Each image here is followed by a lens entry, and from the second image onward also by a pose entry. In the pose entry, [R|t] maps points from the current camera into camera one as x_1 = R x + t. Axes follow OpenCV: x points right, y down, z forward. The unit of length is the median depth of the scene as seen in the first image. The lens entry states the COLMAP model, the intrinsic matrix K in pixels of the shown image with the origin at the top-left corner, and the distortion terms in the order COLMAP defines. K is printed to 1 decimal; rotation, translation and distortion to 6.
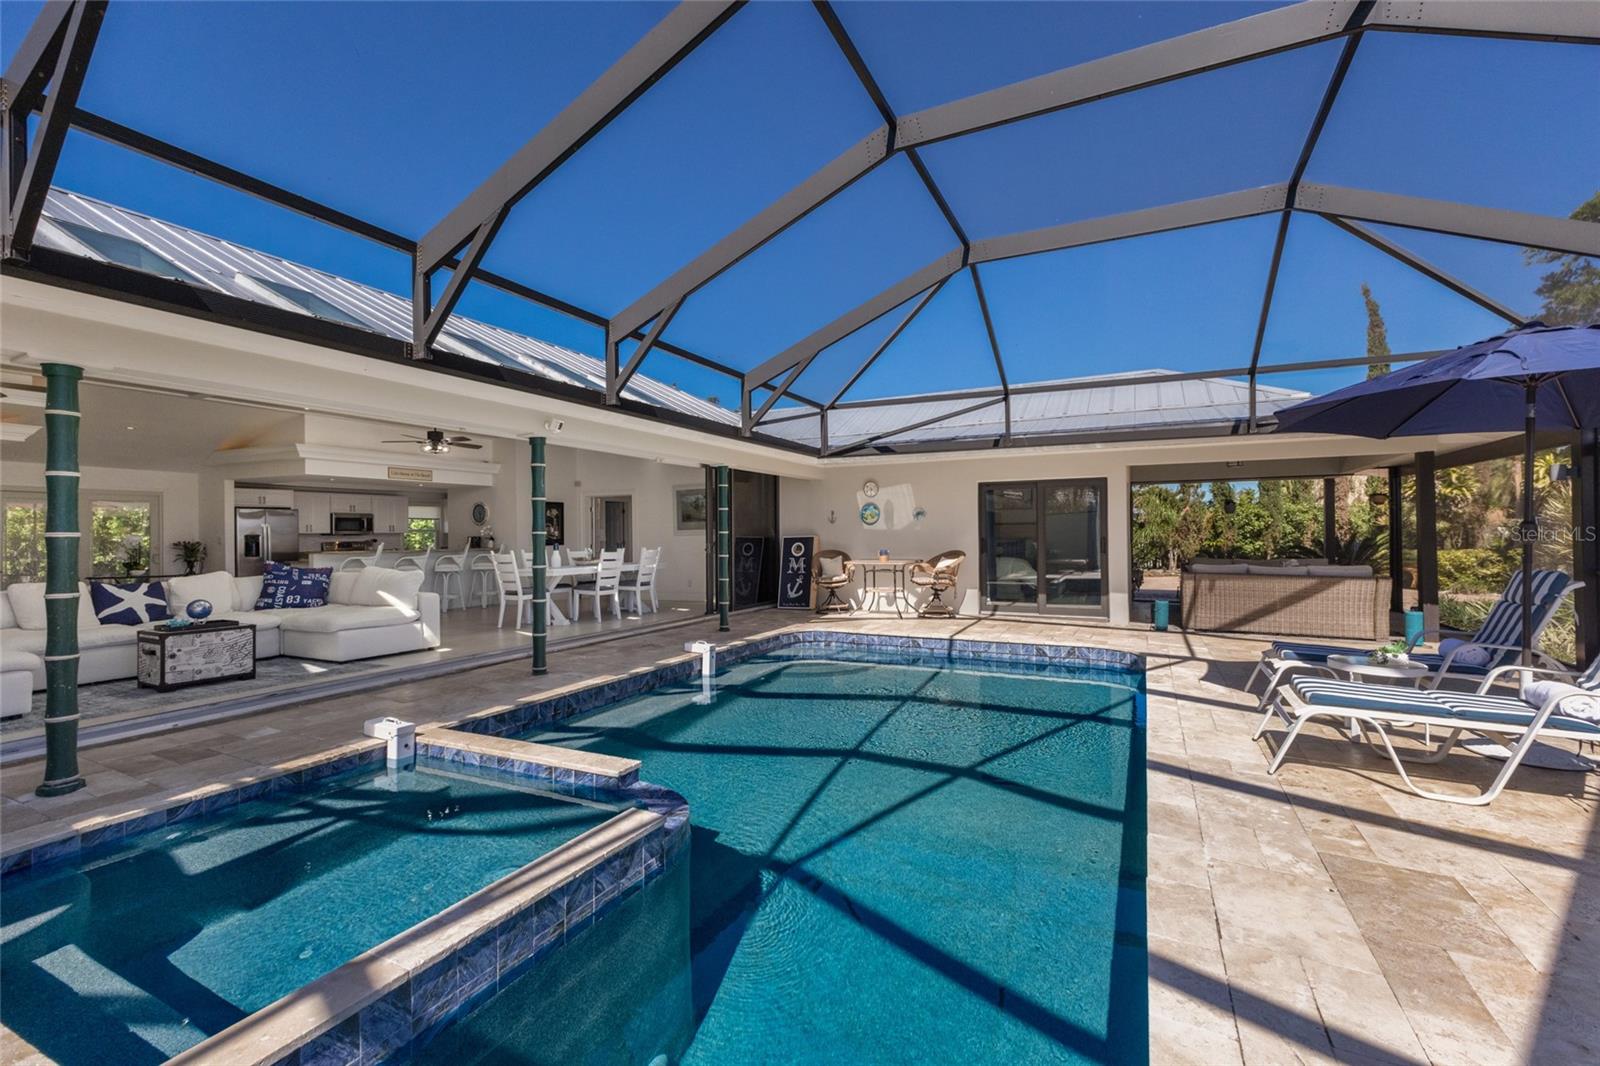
lens RADIAL K [[685.0, 0, 801.7], [0, 685.0, 530.4], [0, 0, 1]] dist [0.012259, -0.000013]
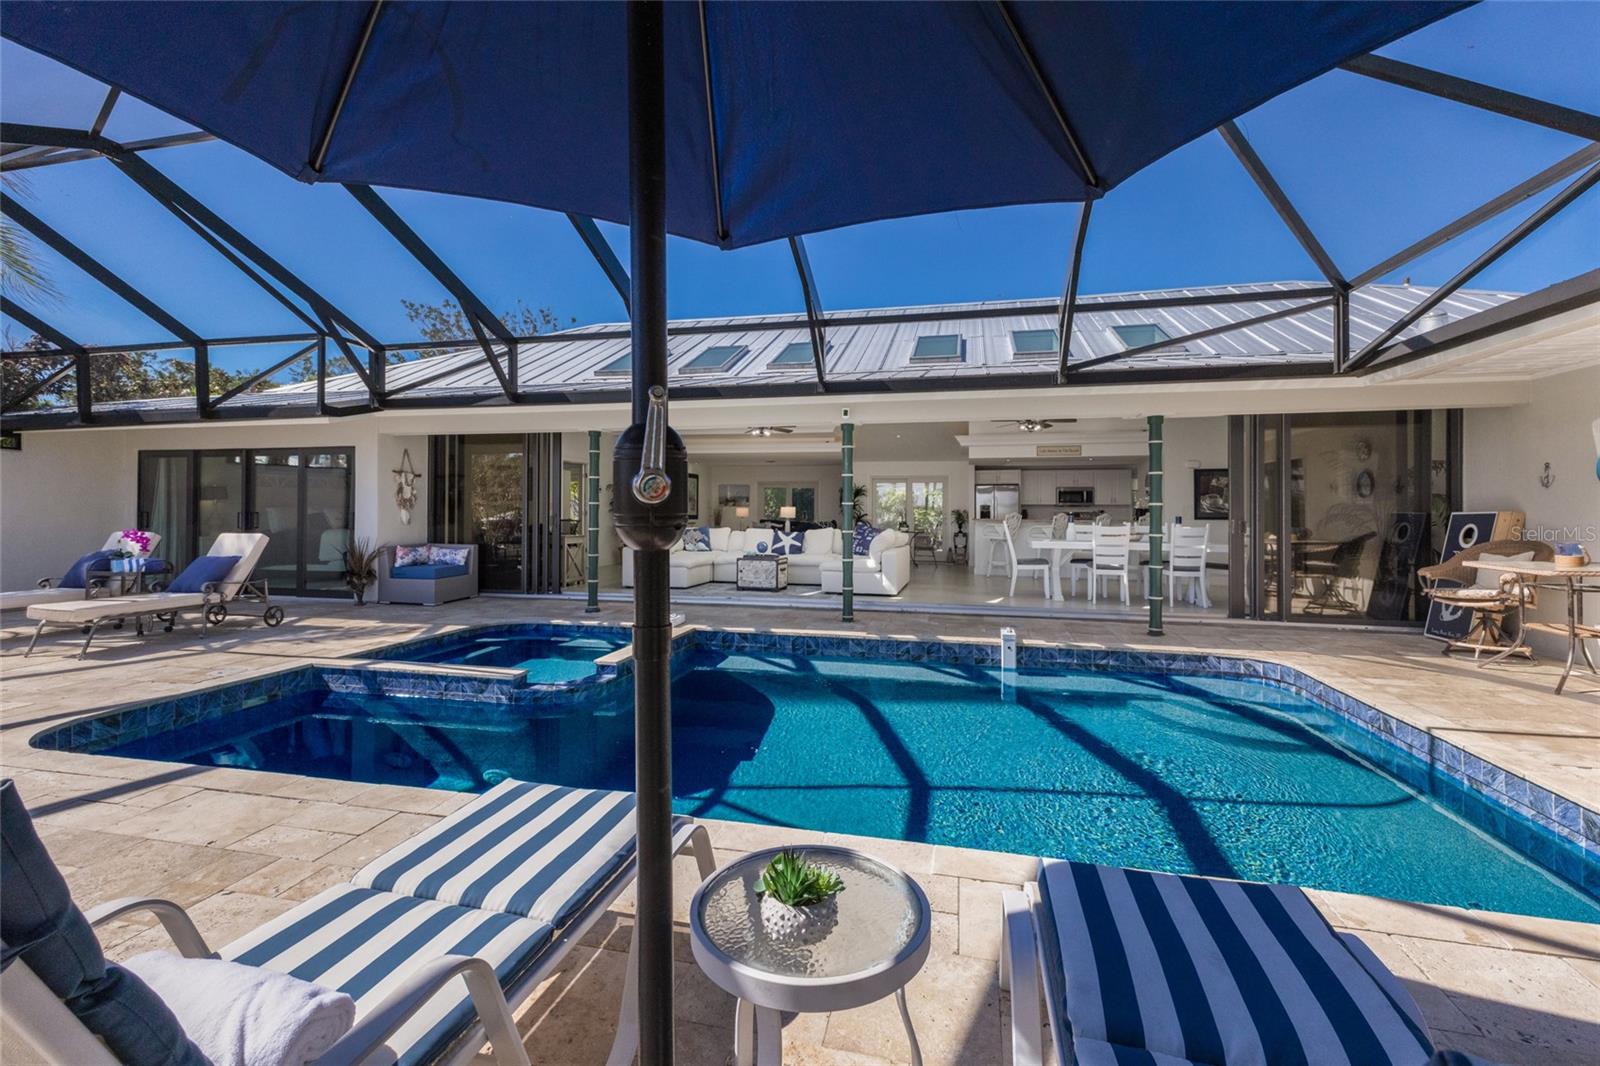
lens RADIAL K [[703.4, 0, 798.7], [0, 703.4, 505.2], [0, 0, 1]] dist [0.010053, -0.000043]
pose [[0.229789, 0.003885, -0.973233, 0.516185], [-0.001673, 0.999992, 0.003597, 0.001842], [0.973239, 0.000802, 0.229794, 0.416143]]
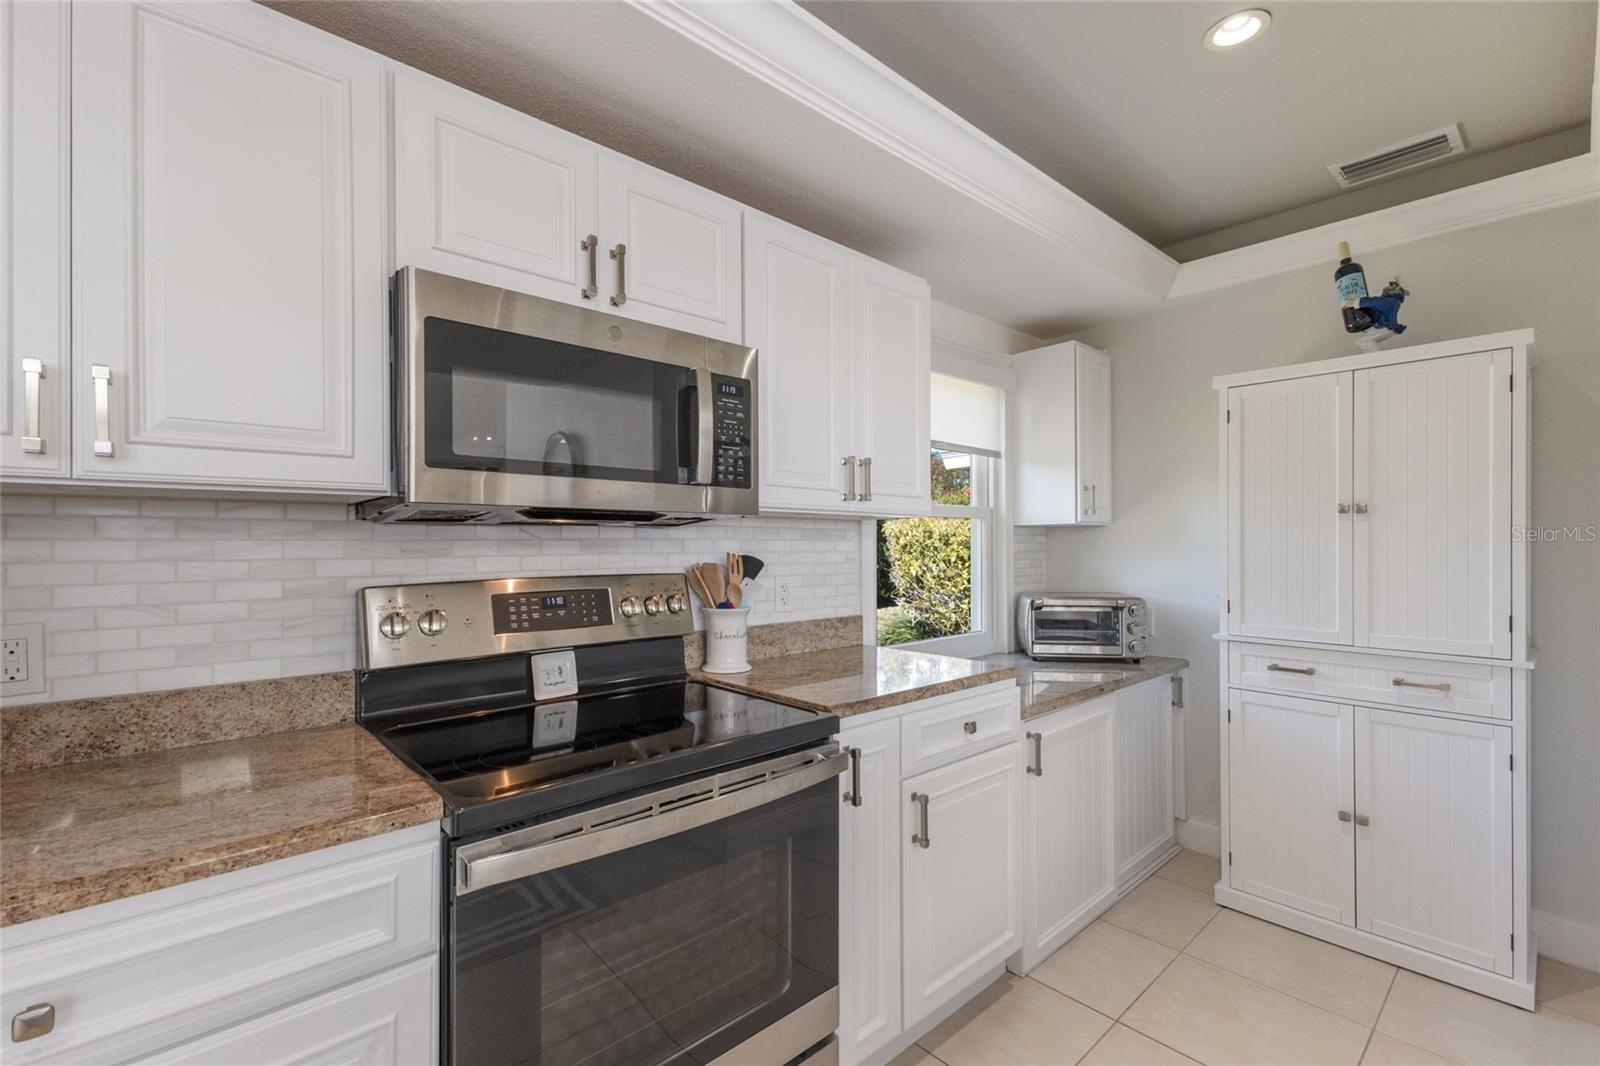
lens RADIAL K [[705.2, 0, 802.6], [0, 705.2, 544.5], [0, 0, 1]] dist [0.021252, 0.000097]
pose [[0.935115, 0.000658, -0.354343, -0.827768], [0.001142, 0.999987, 0.004869, 0.015123], [0.354341, -0.004958, 0.935103, 1.285119]]
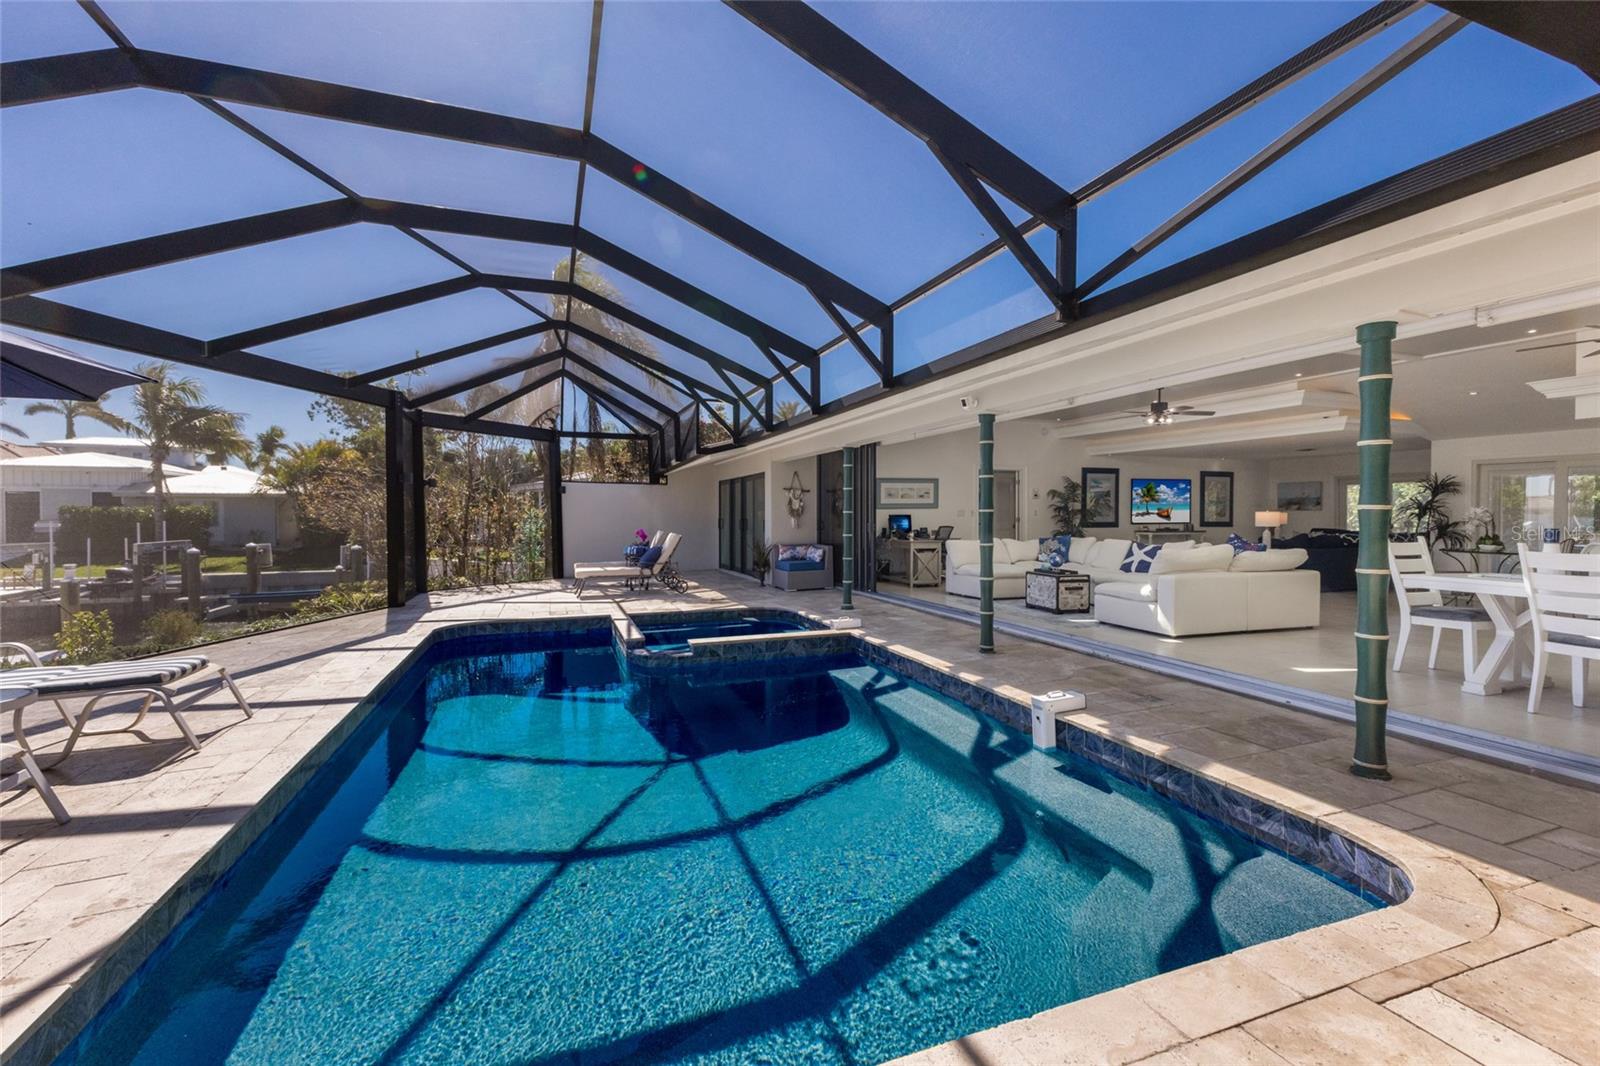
lens RADIAL K [[682.4, 0, 801.0], [0, 682.4, 529.6], [0, 0, 1]] dist [0.013327, 0.000117]
pose [[-0.681415, 0.028157, -0.731356, 0.341951], [0.012243, 0.999558, 0.027075, 0.000632], [0.731795, 0.009495, -0.681459, 0.967311]]
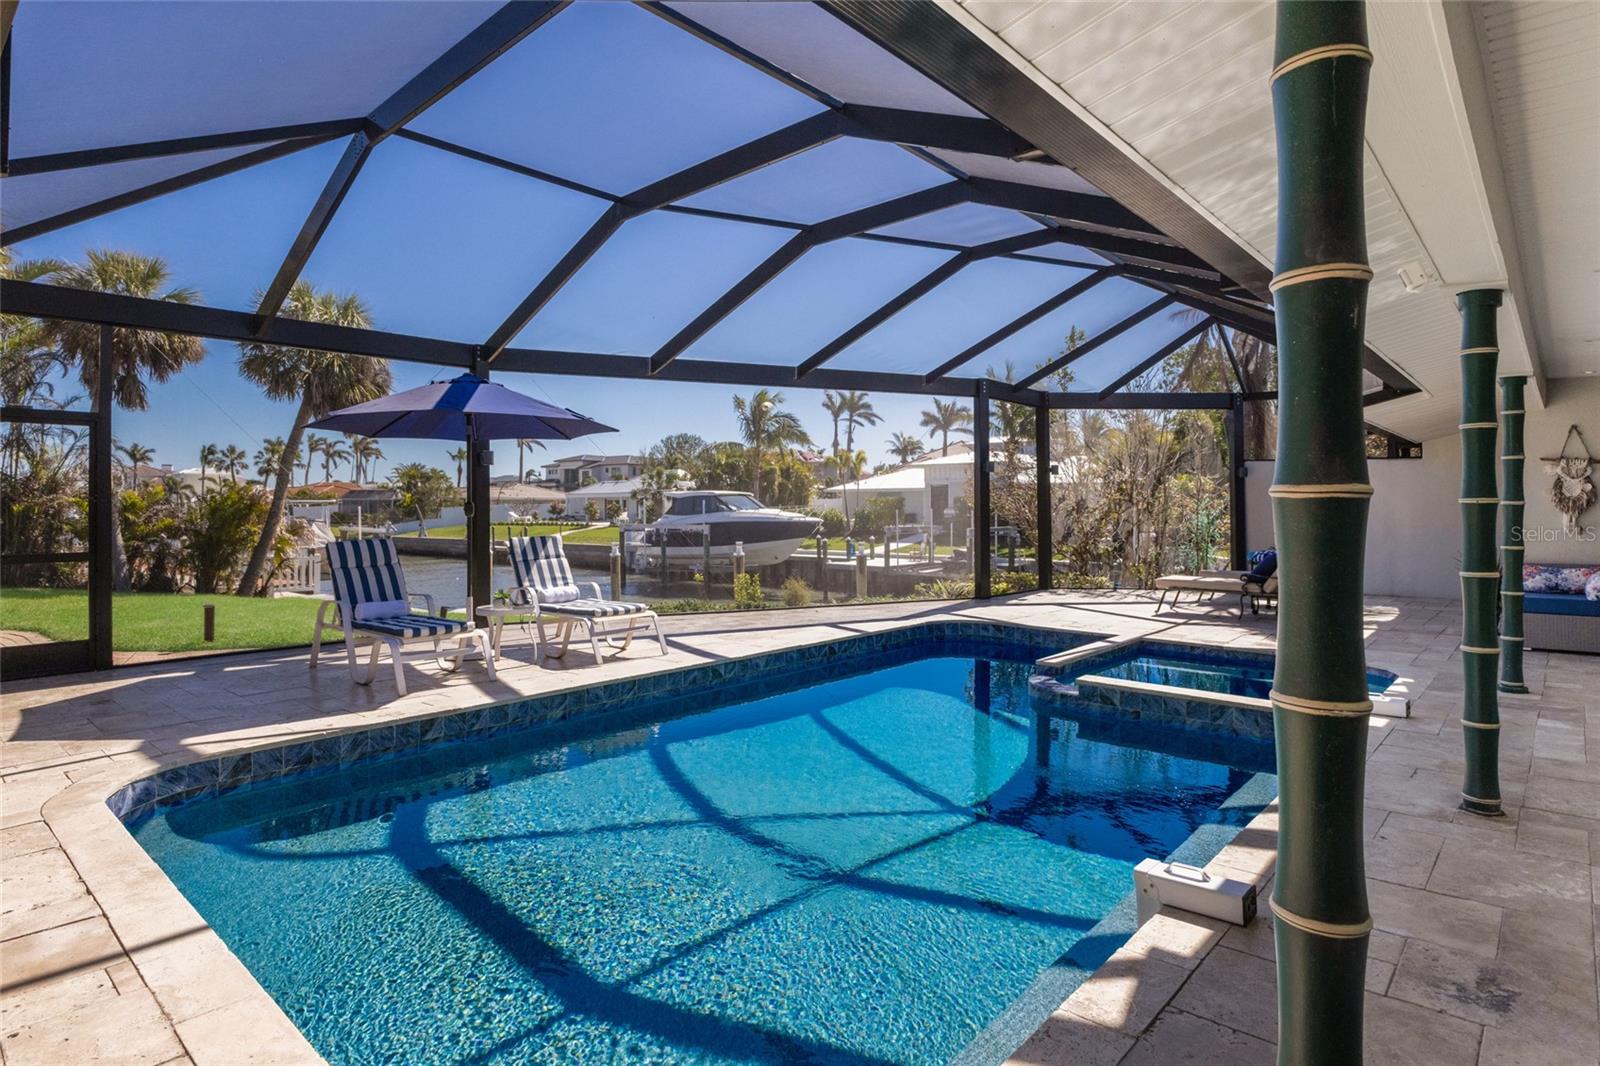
lens RADIAL K [[846.3, 0, 796.9], [0, 846.3, 504.0], [0, 0, 1]] dist [0.001926, -0.000390]
pose [[-0.963675, 0.009198, 0.266920, -0.063930], [0.007749, 0.999949, -0.006481, 0.003724], [-0.266966, -0.004177, -0.963697, 1.089969]]
